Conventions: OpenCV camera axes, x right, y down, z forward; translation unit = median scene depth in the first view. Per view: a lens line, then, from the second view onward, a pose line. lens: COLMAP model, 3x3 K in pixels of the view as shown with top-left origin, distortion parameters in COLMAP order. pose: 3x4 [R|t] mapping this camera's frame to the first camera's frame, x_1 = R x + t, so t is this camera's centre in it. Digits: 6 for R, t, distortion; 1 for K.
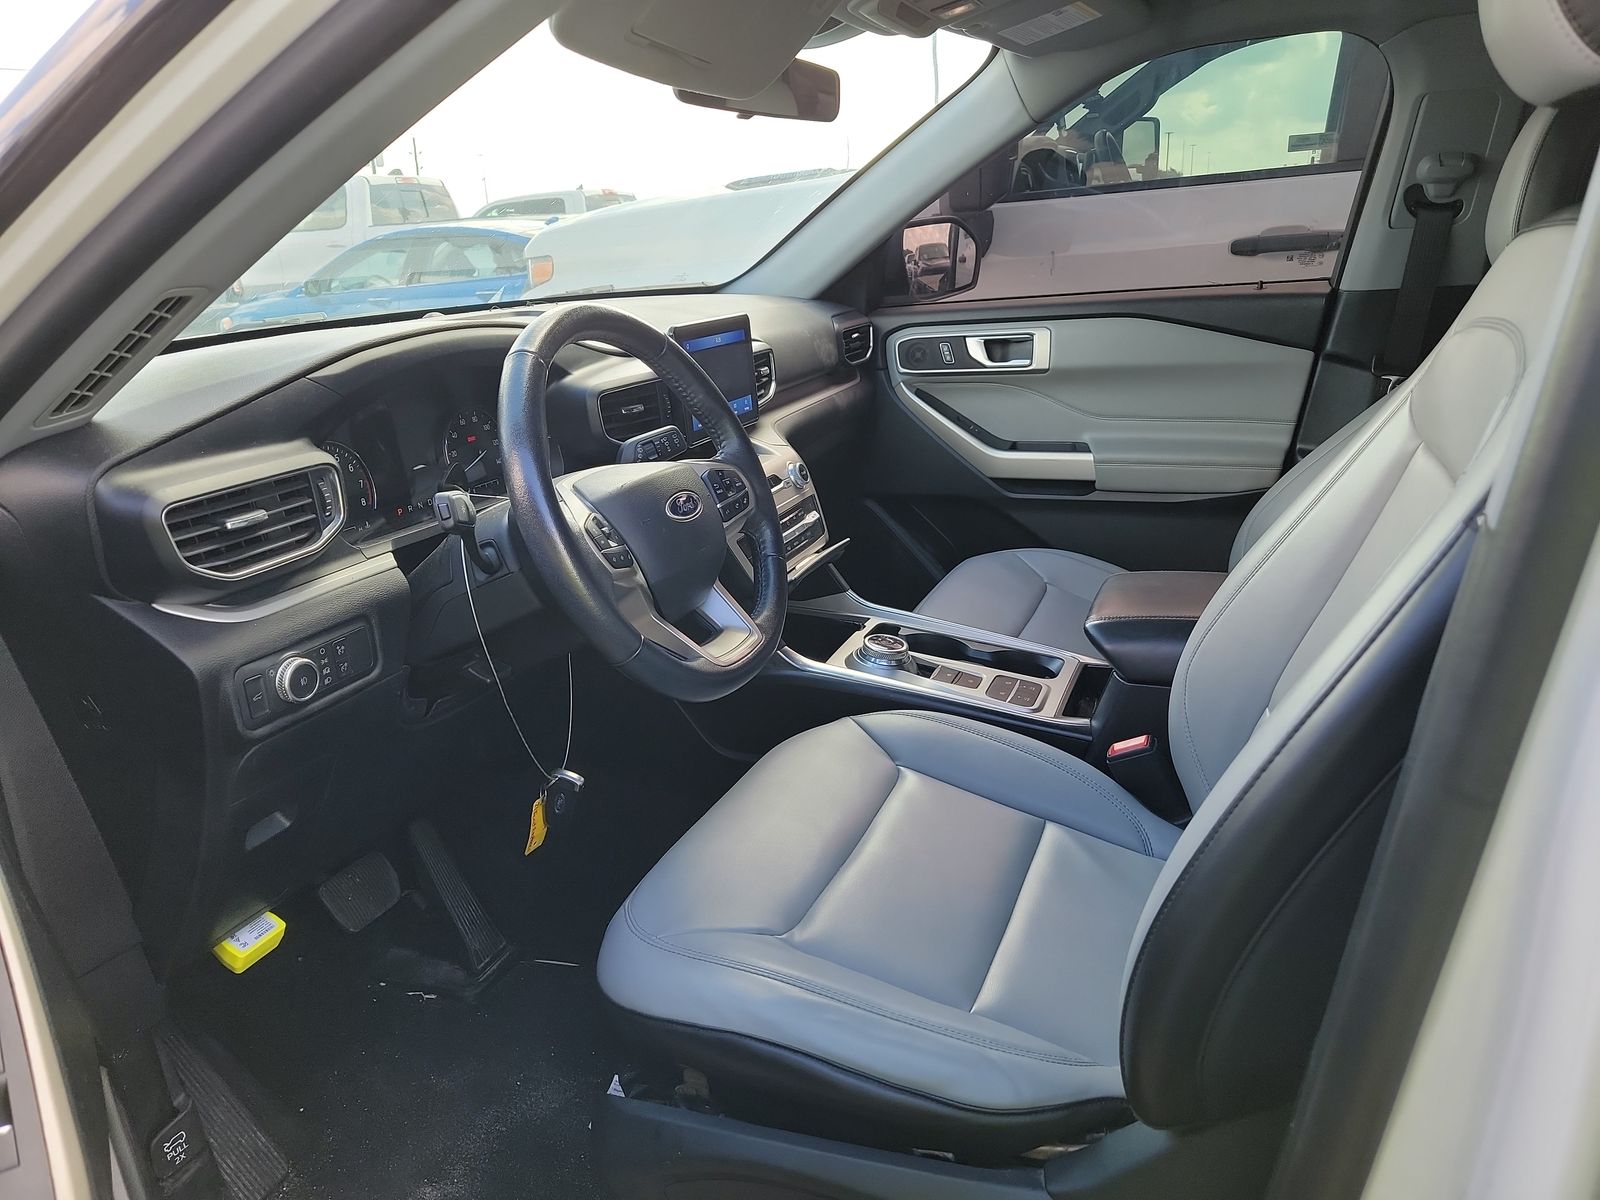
lens RADIAL K [[1111.5, 0, 808.6], [0, 1111.5, 605.9], [0, 0, 1]] dist [0.072515, -0.068005]
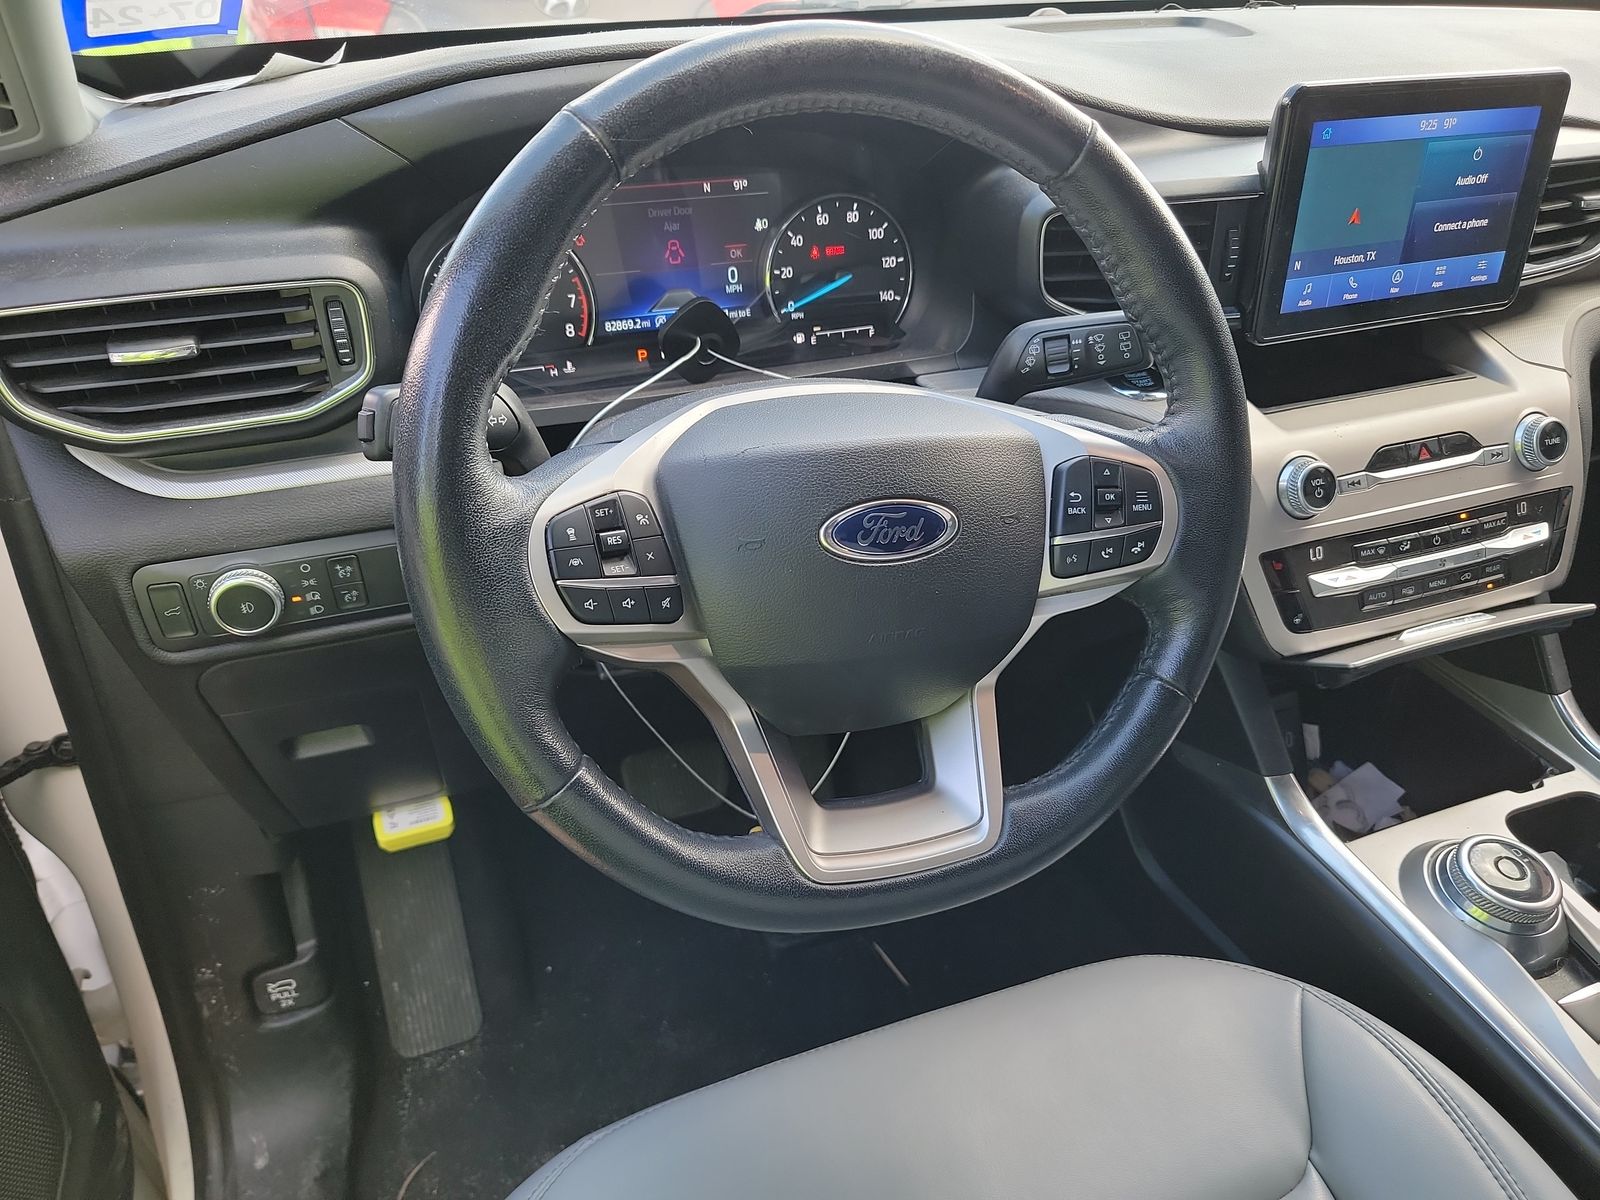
lens RADIAL K [[1129.8, 0, 797.0], [0, 1129.8, 632.9], [0, 0, 1]] dist [0.003900, 0.001934]
pose [[0.680134, 0.414904, -0.604378, 0.143910], [-0.249253, 0.906191, 0.341601, -0.184748], [0.689414, -0.081691, 0.719747, 0.606842]]
